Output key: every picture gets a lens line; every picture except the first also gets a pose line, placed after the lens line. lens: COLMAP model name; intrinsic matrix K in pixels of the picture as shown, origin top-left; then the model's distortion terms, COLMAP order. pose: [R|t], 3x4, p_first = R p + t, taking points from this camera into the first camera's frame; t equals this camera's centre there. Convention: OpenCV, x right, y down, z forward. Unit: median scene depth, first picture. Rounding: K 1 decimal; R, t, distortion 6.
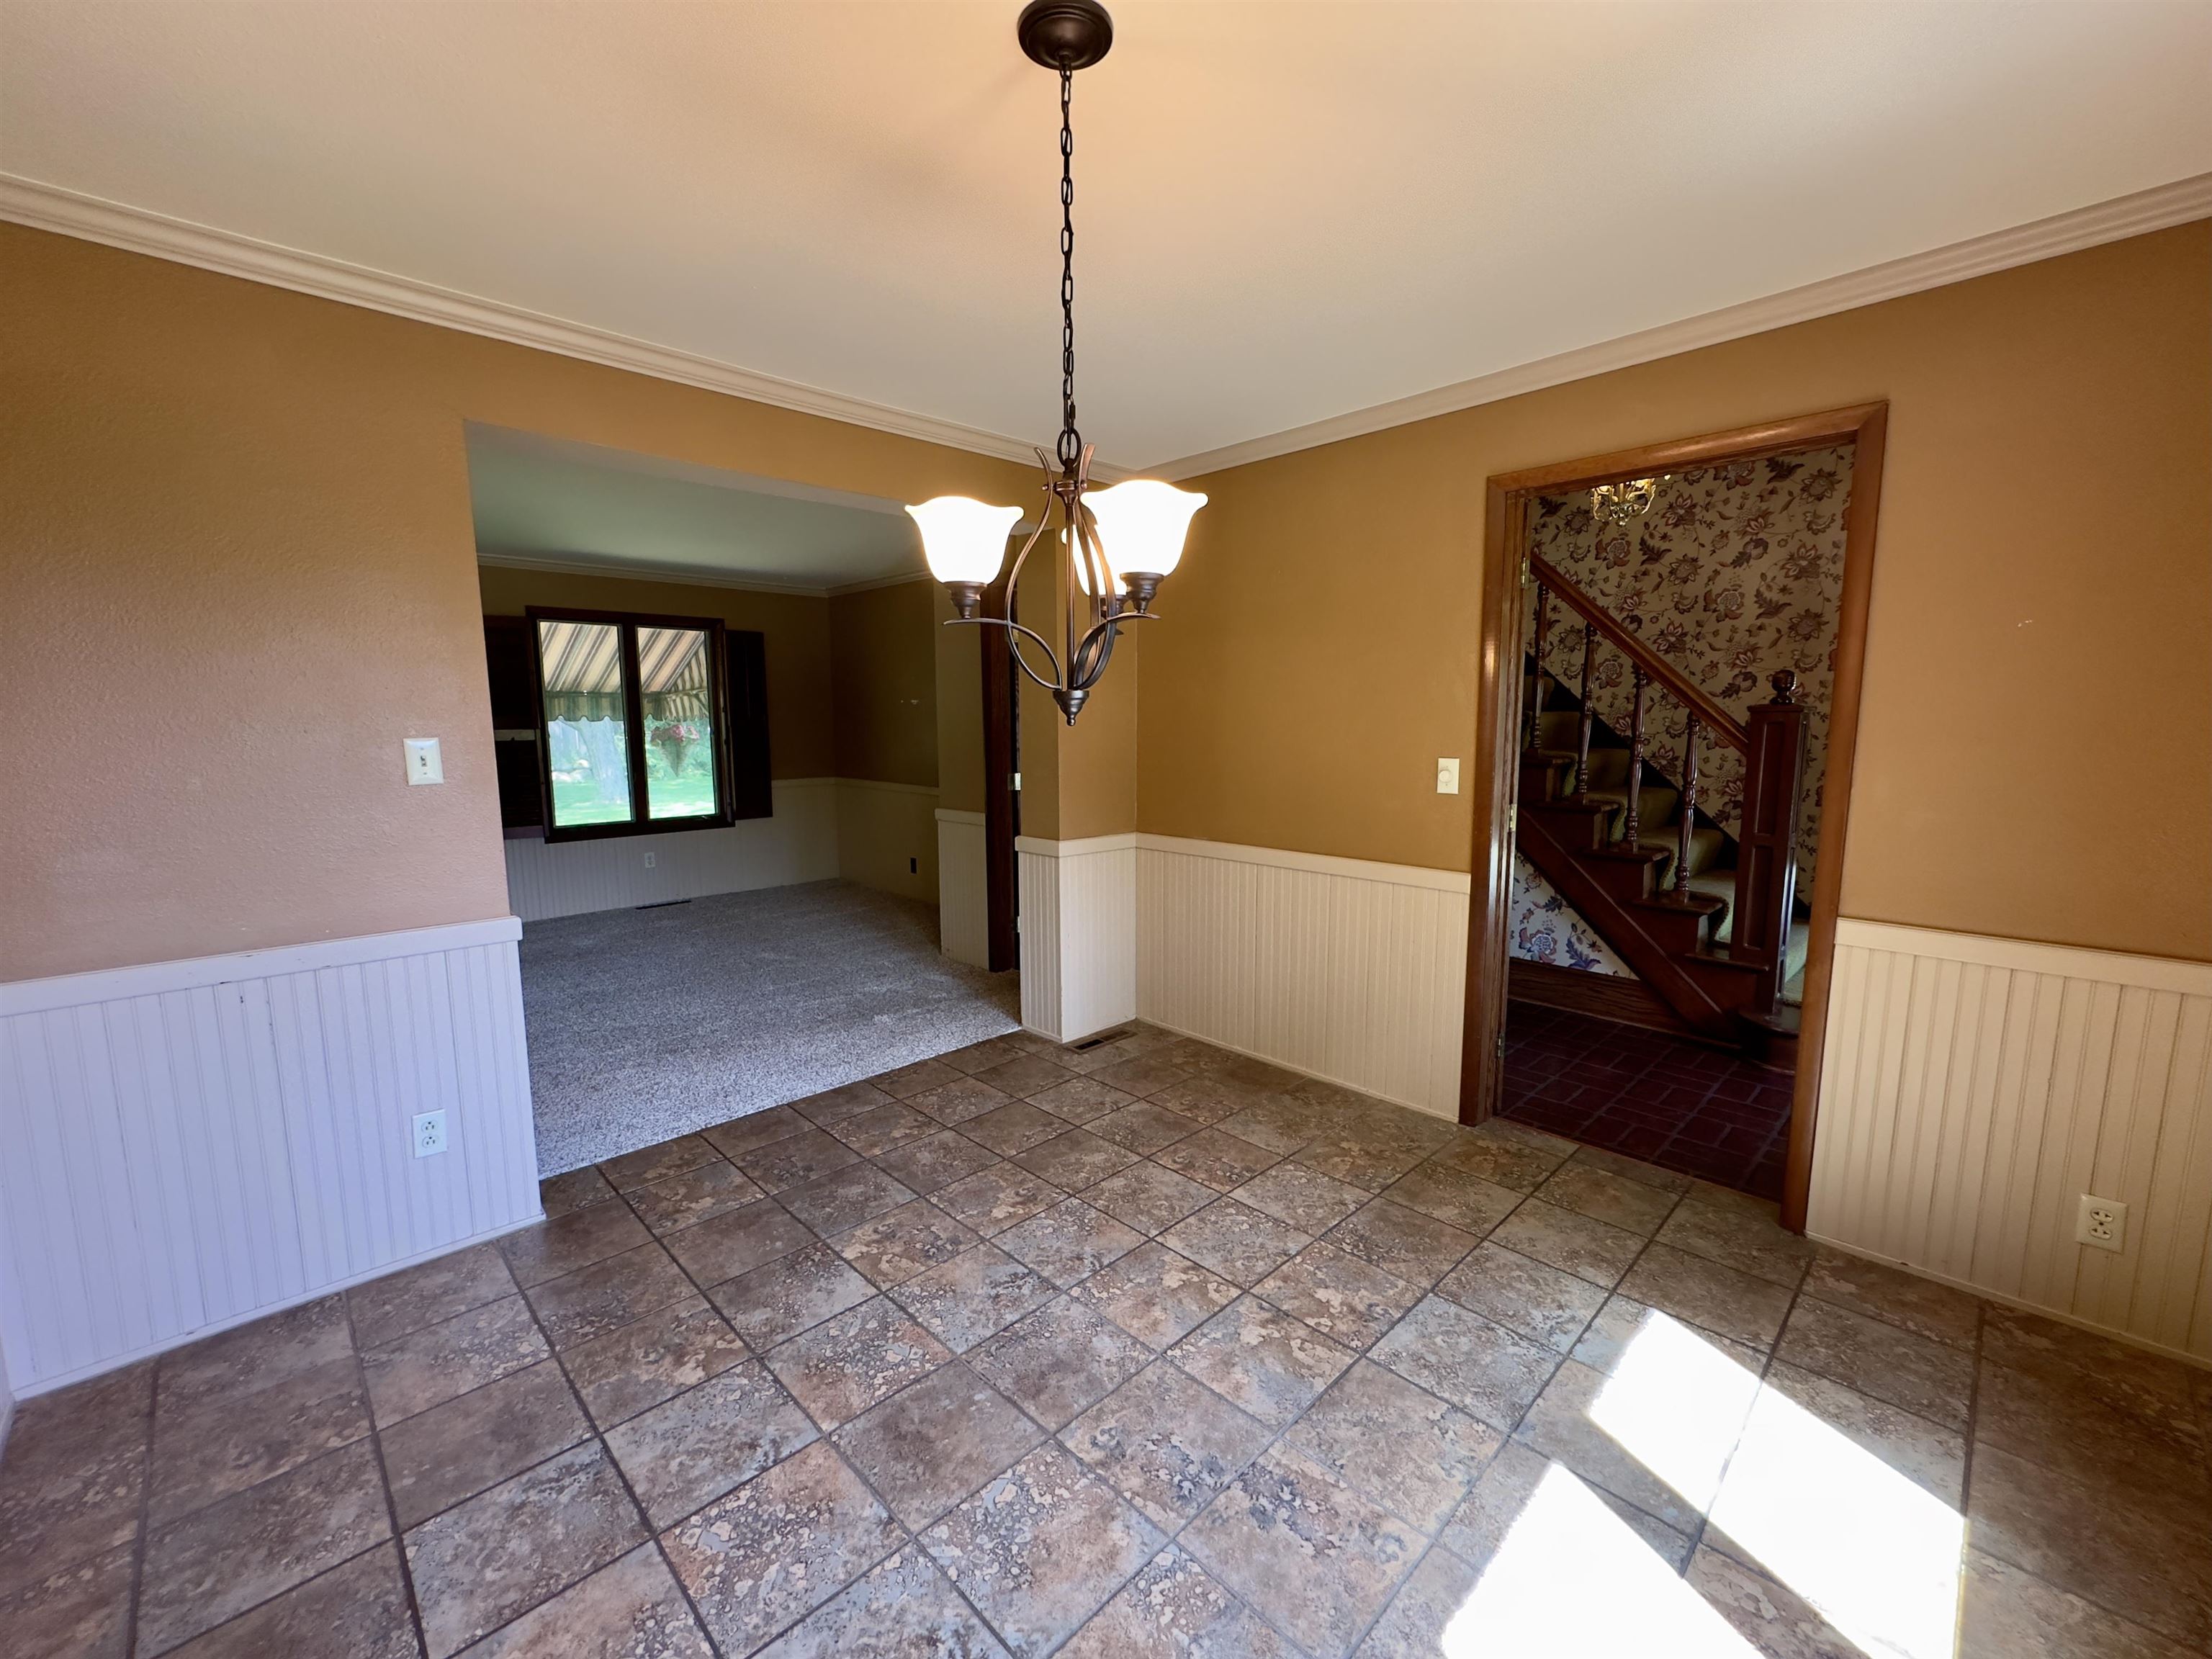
lens RADIAL K [[883.8, 0, 1109.4], [0, 883.8, 828.5], [0, 0, 1]] dist [-0.003411, -0.000216]
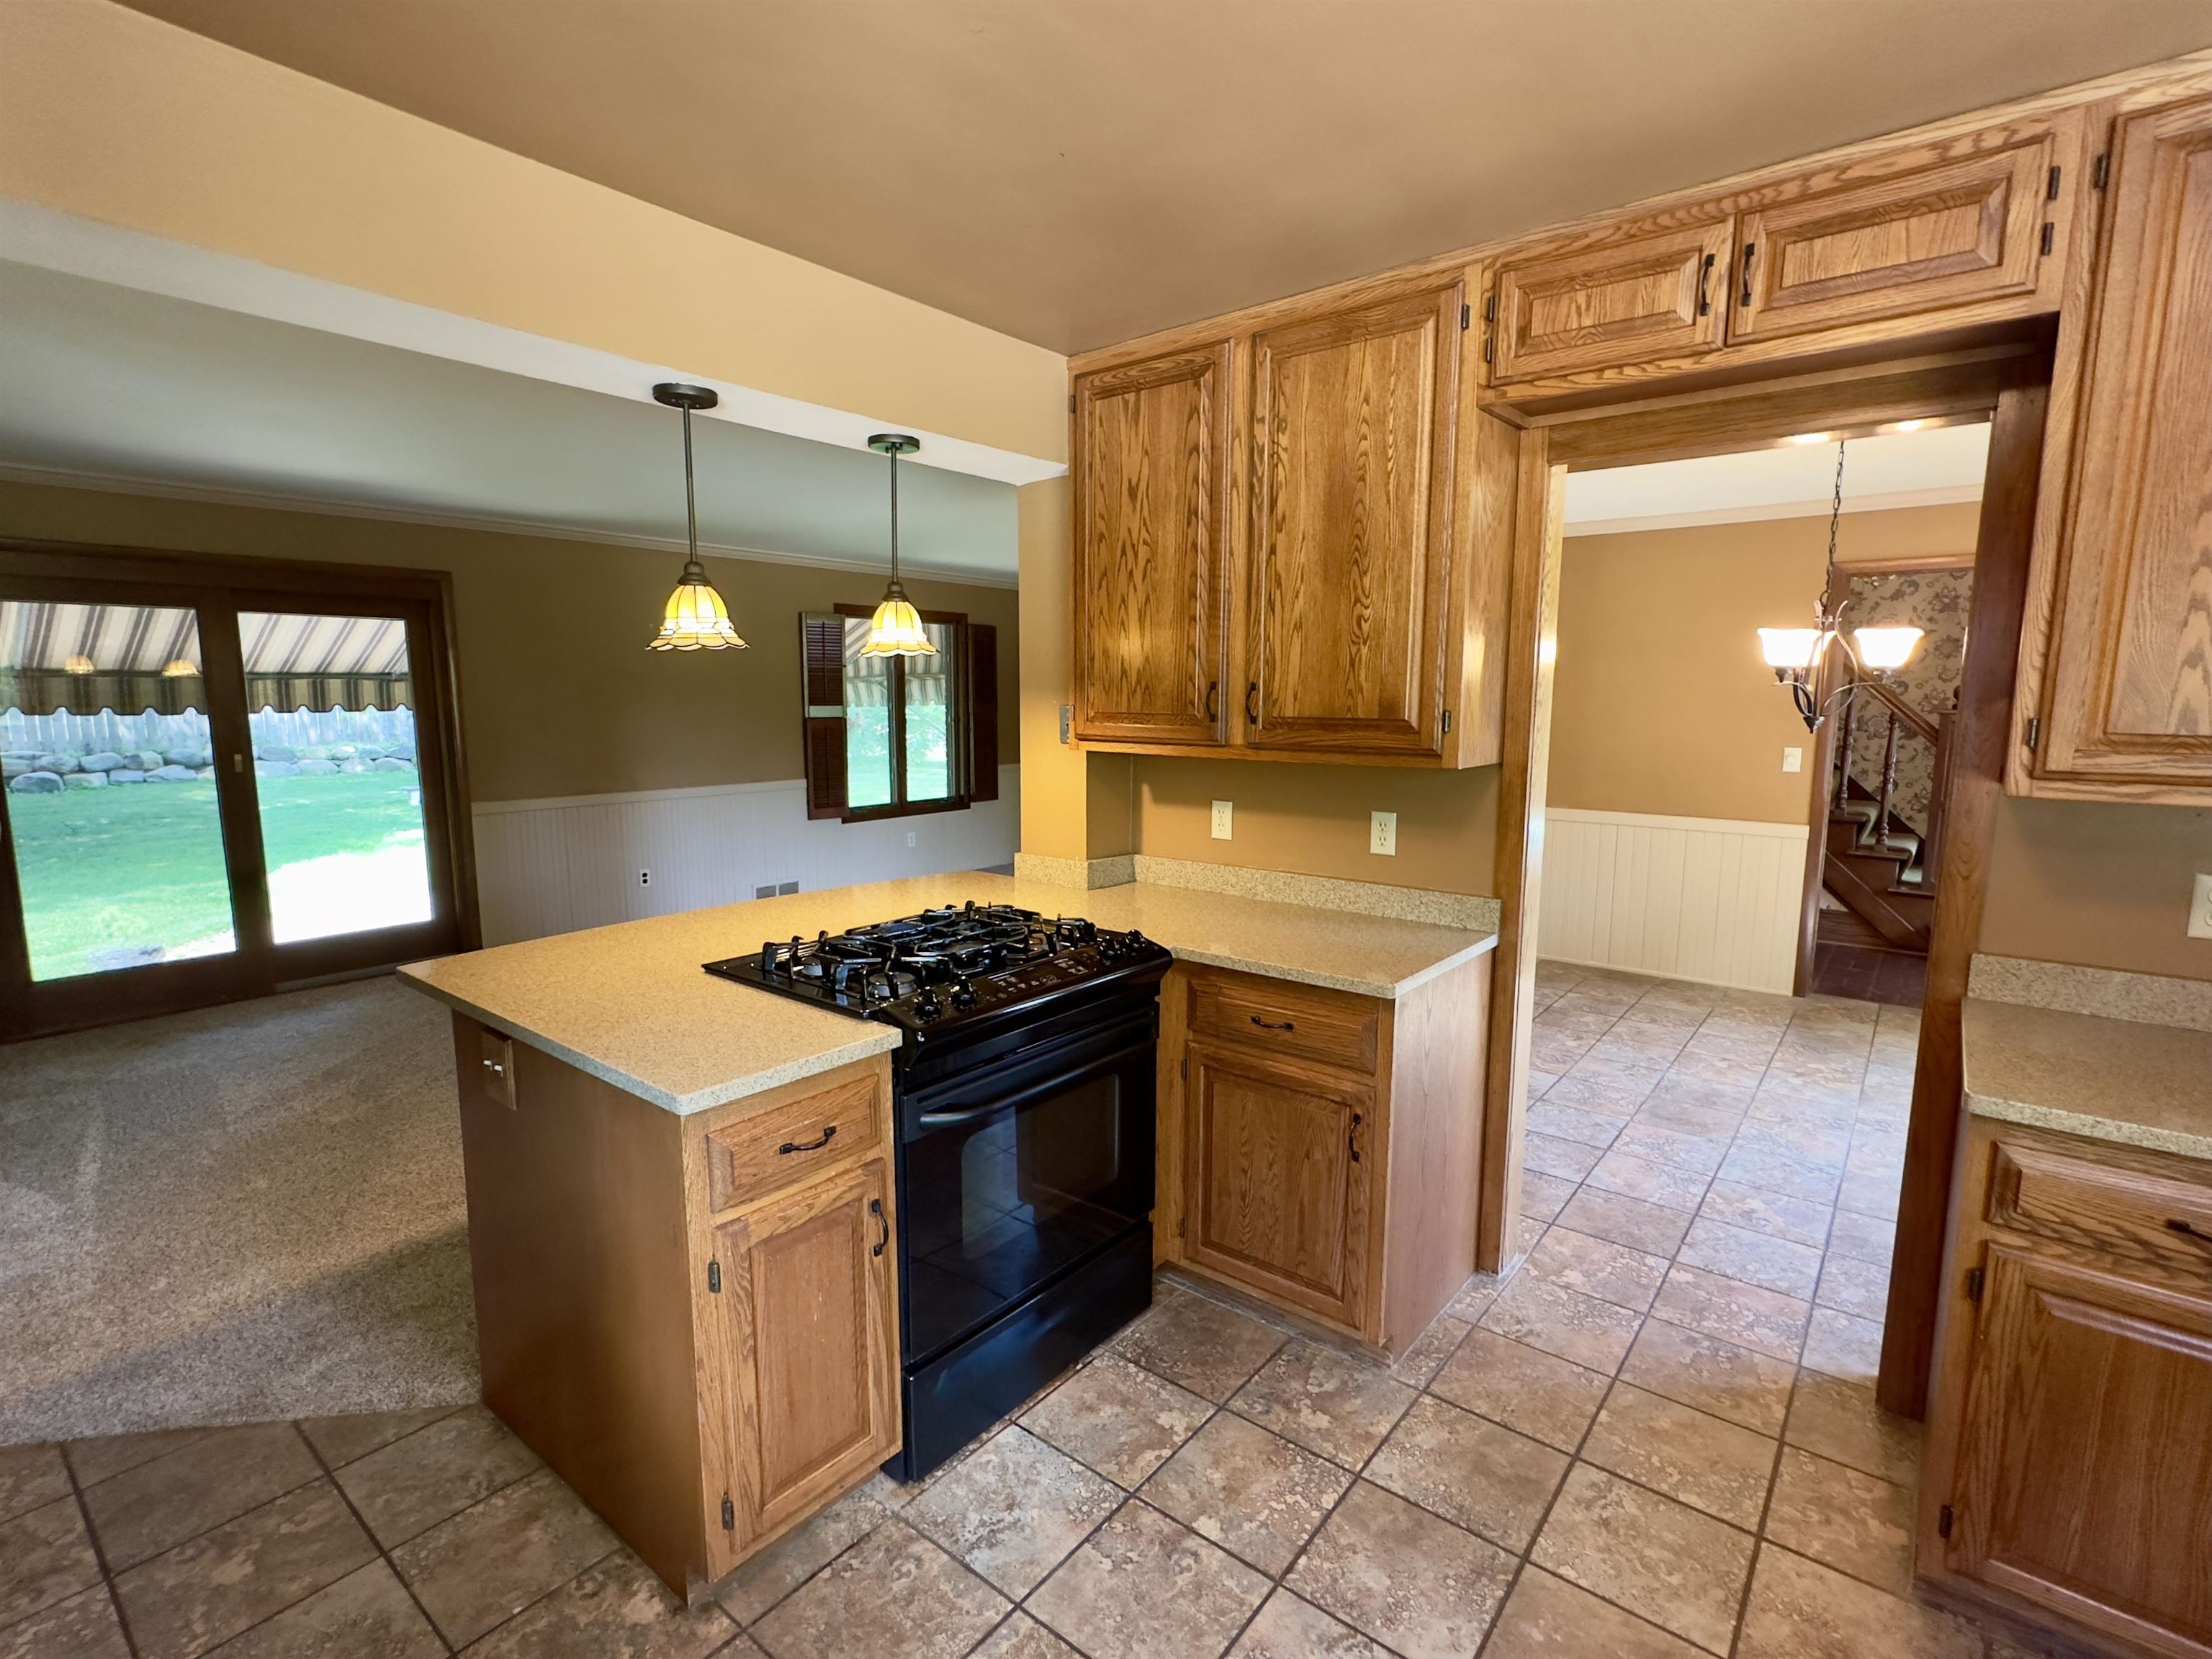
lens RADIAL K [[1035.3, 0, 1100.9], [0, 1035.3, 827.2], [0, 0, 1]] dist [0.005390, 0.000640]
pose [[0.992258, -0.008182, 0.123922, -0.946590], [0.007946, 0.999966, 0.002394, 0.039095], [-0.123938, -0.001391, 0.992289, -0.561910]]
